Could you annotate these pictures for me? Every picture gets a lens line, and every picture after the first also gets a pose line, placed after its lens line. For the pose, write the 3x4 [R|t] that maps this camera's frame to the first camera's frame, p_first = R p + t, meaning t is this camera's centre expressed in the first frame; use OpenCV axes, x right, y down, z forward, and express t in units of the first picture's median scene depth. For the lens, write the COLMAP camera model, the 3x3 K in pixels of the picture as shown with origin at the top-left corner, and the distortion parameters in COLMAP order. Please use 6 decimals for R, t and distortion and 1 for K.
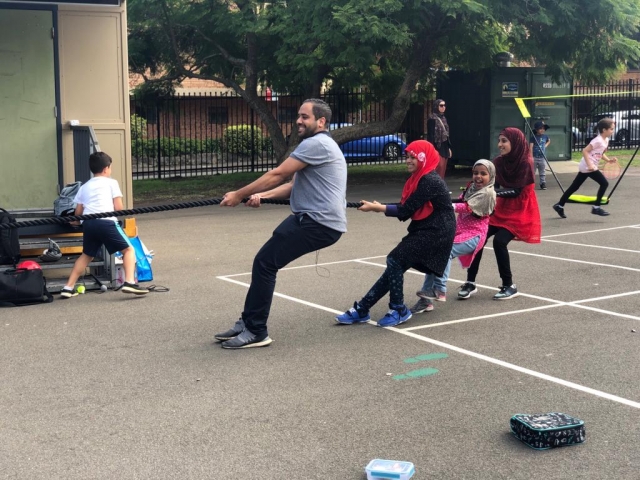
lens RADIAL K [[944.2, 0, 320.0], [0, 944.2, 240.0], [0, 0, 1]] dist [0.048079, -0.074295]
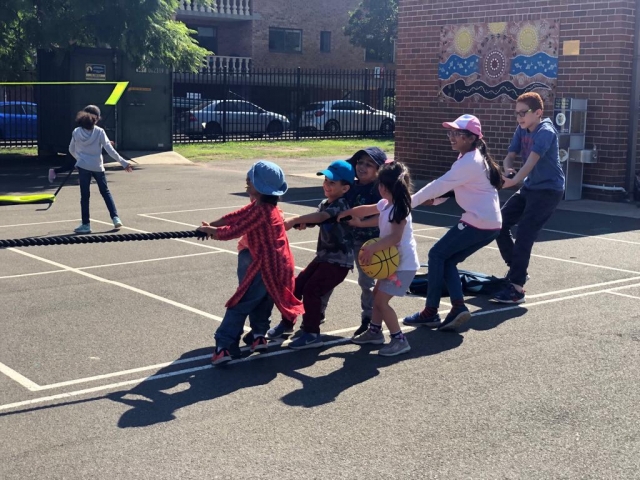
lens RADIAL K [[938.4, 0, 322.9], [0, 938.4, 239.5], [0, 0, 1]] dist [0.091081, -0.331251]
pose [[0.988545, 0.014775, 0.150199, 0.279277], [-0.017781, 0.999667, 0.018688, -0.016409], [-0.149872, -0.021145, 0.988479, 0.053278]]
